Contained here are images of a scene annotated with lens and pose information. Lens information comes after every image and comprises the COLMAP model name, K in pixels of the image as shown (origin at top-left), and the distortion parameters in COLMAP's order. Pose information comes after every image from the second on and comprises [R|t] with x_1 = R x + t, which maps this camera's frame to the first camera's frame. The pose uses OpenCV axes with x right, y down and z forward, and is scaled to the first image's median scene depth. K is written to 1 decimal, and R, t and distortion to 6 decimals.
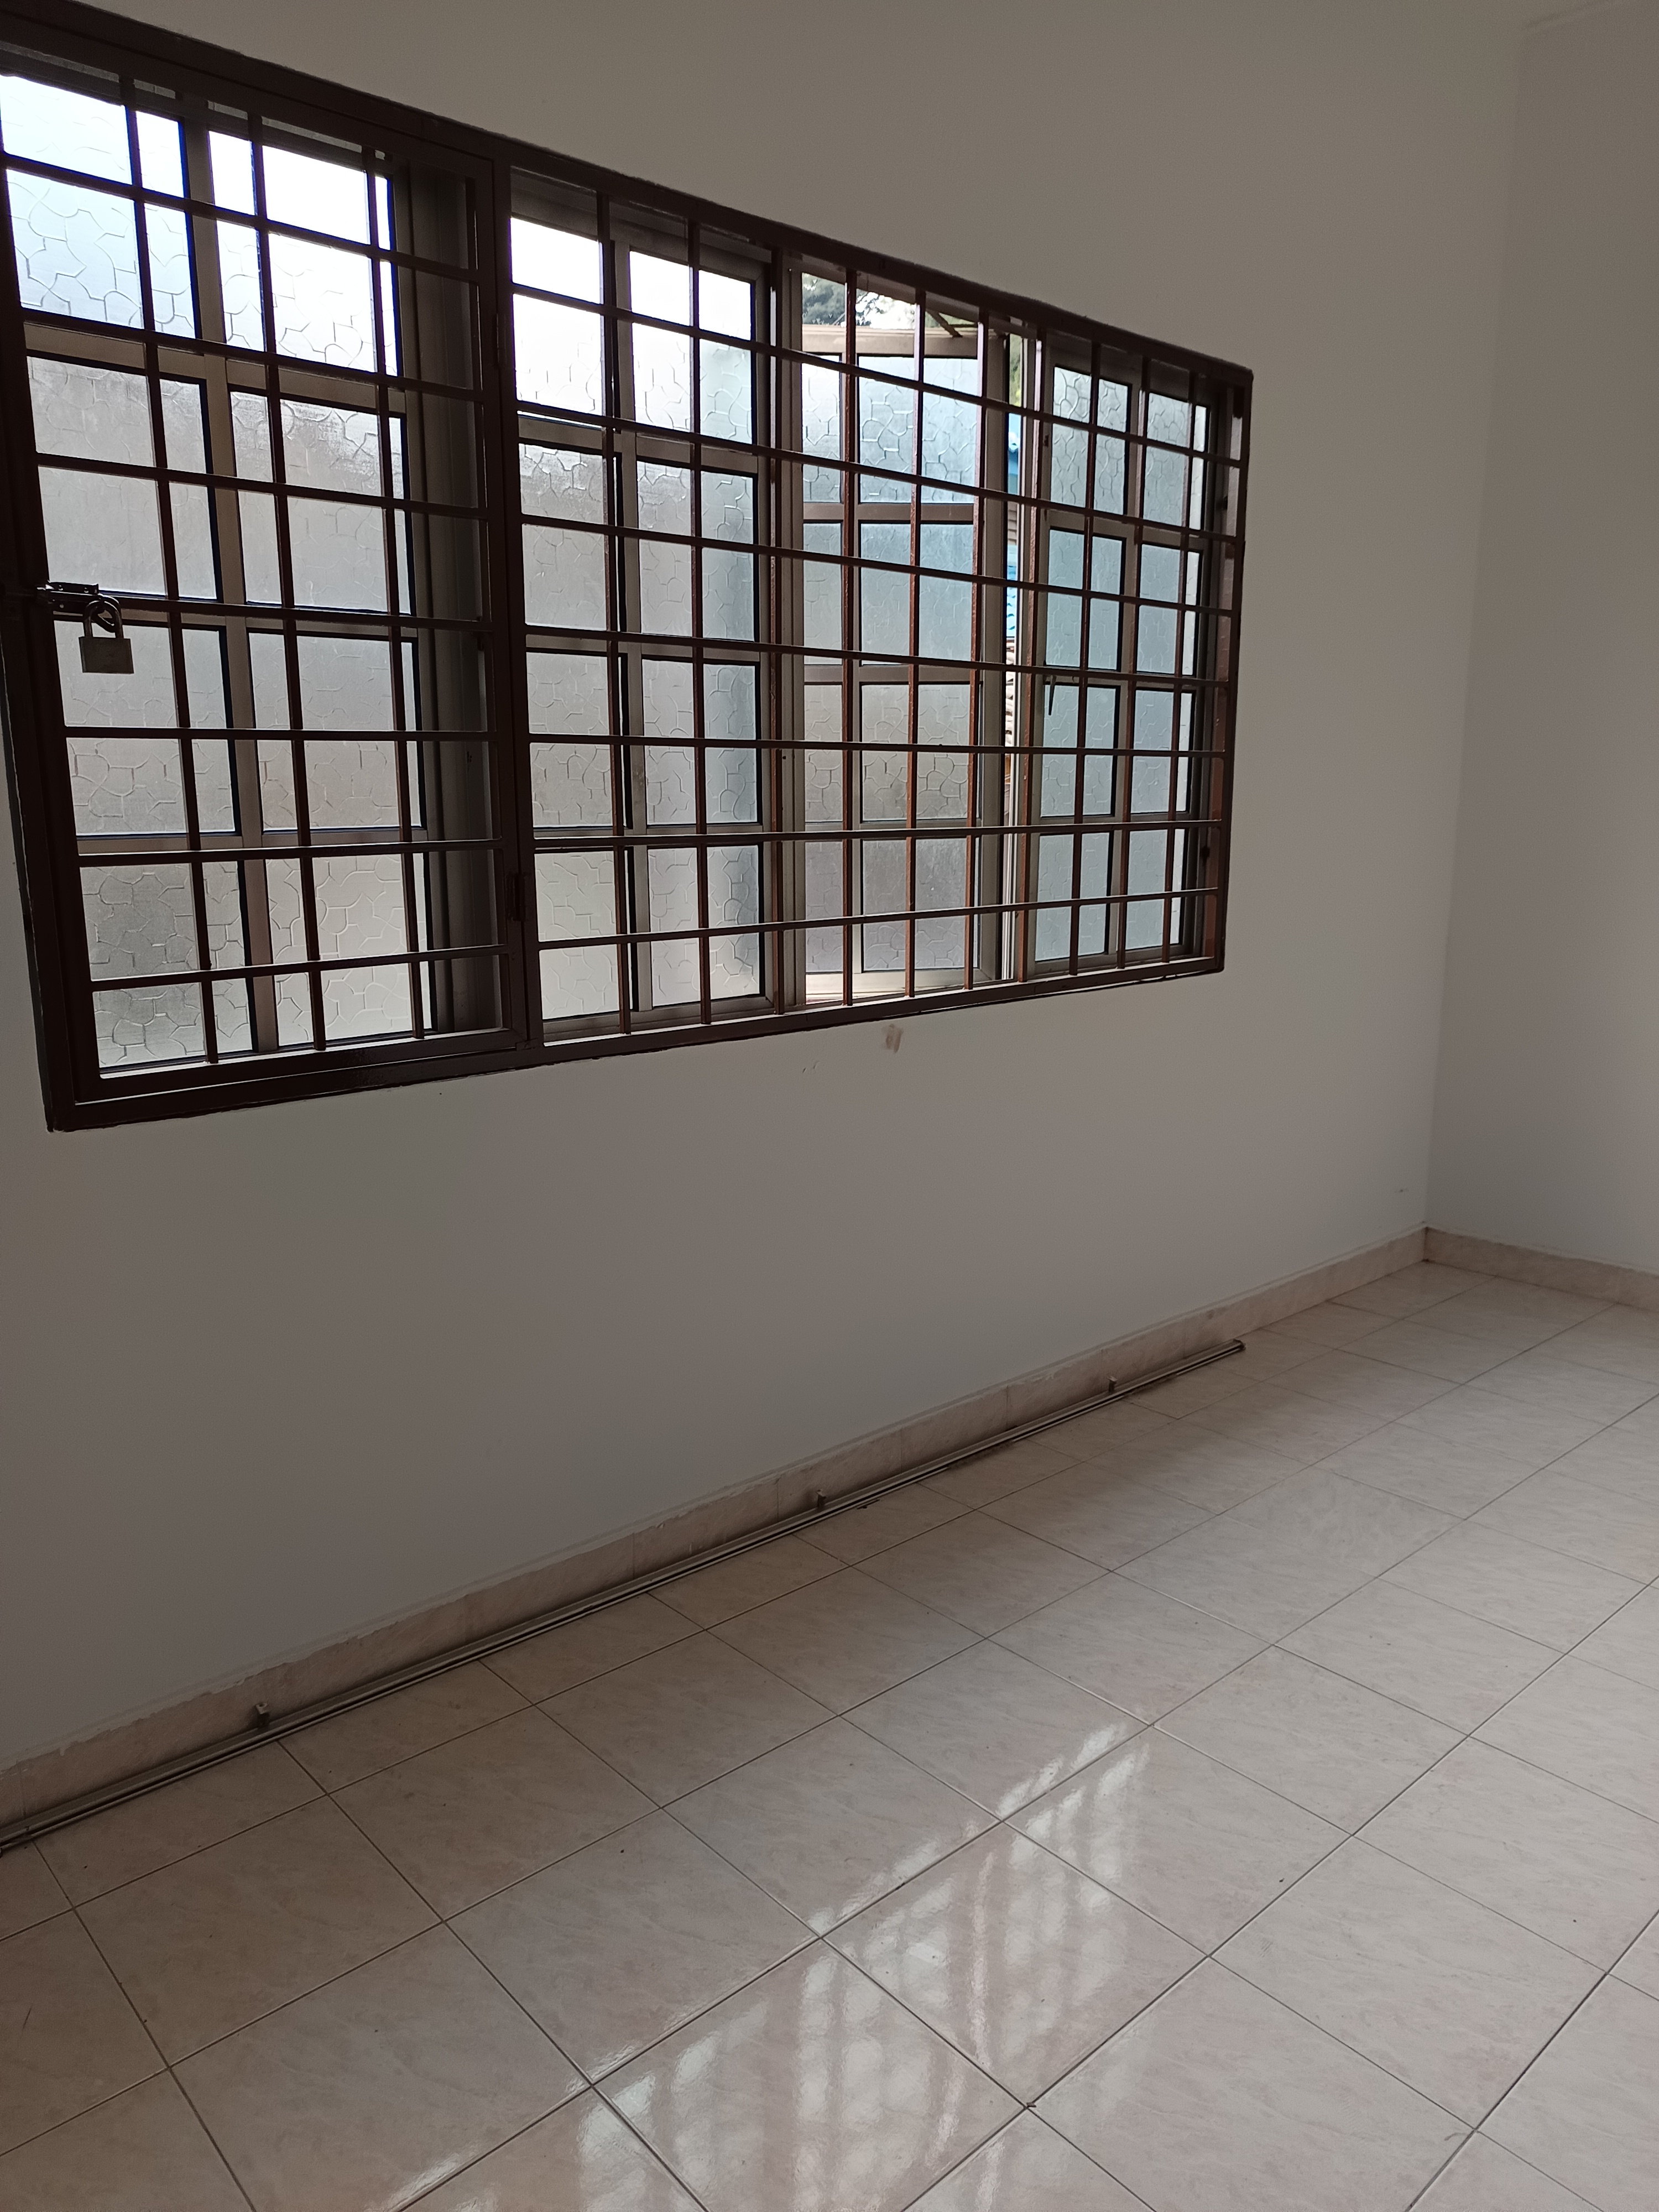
lens RADIAL K [[1554.4, 0, 829.5], [0, 1554.4, 1106.0], [0, 0, 1]] dist [0.002809, 0.009399]
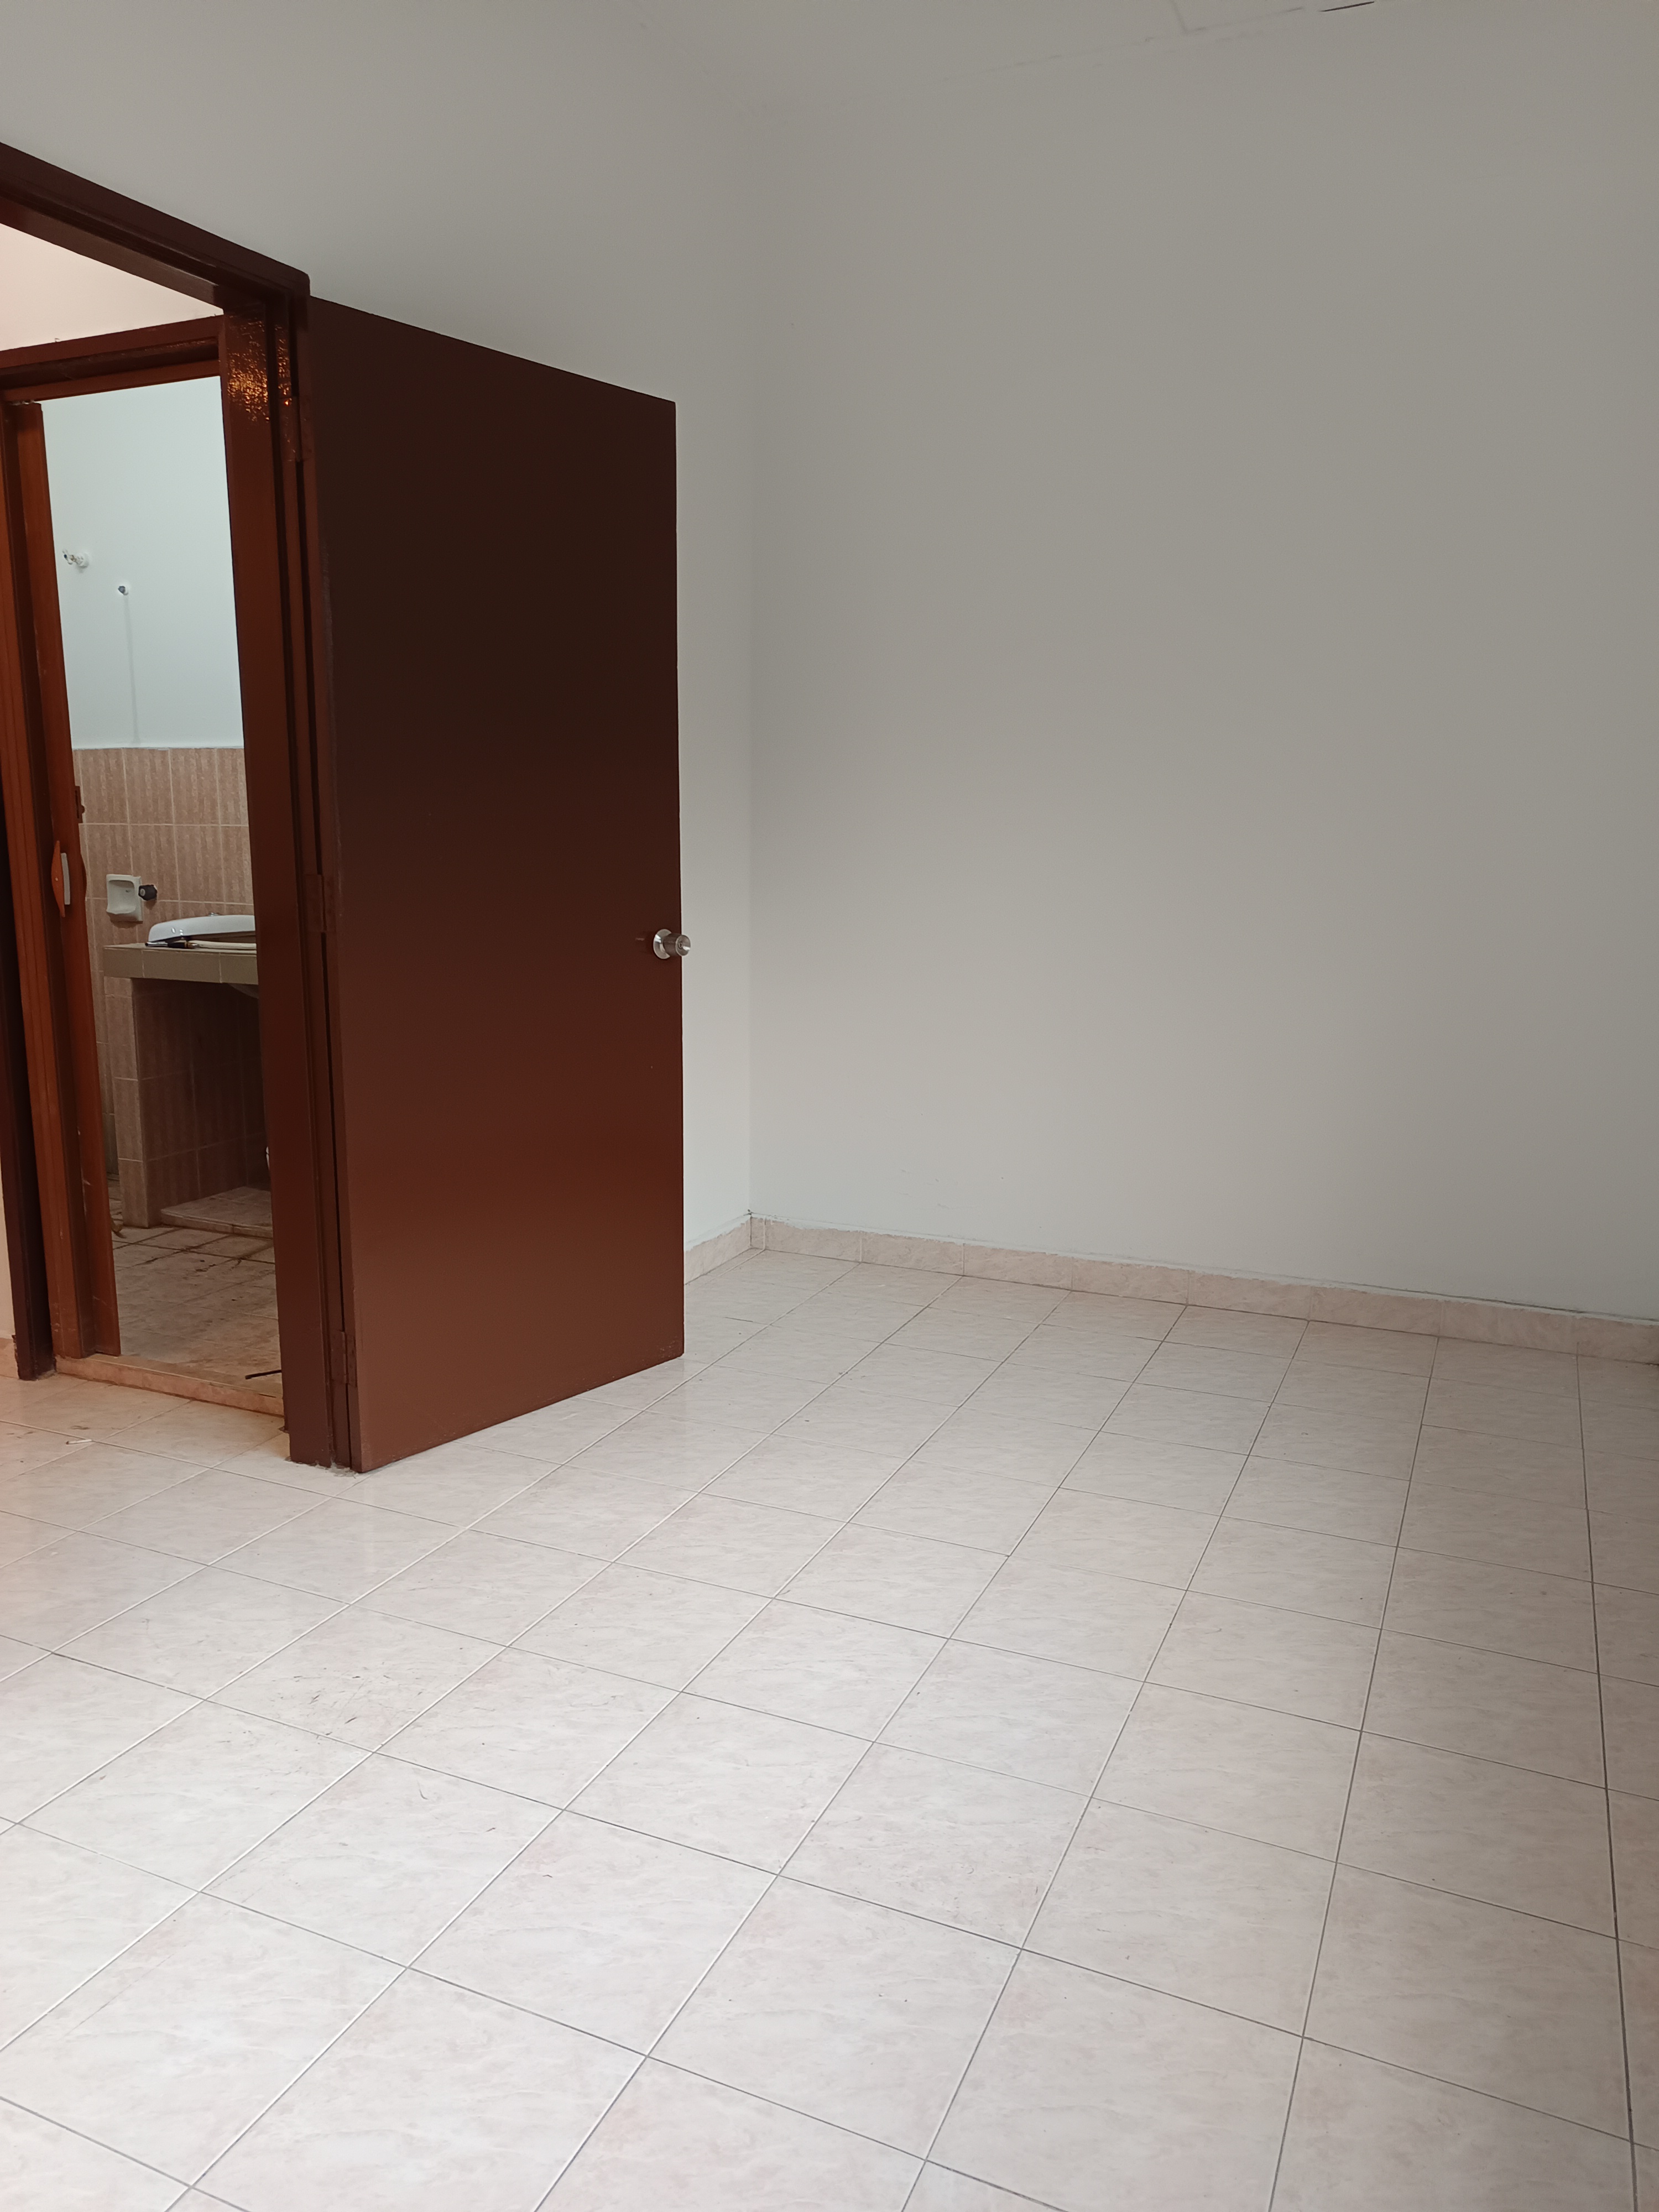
lens RADIAL K [[1554.4, 0, 829.5], [0, 1554.4, 1106.0], [0, 0, 1]] dist [0.002809, 0.009399]
pose [[-0.914171, 0.069900, -0.399257, 0.726860], [-0.083352, 0.931546, 0.353940, -0.324371], [0.396667, 0.356840, -0.845766, 1.651726]]
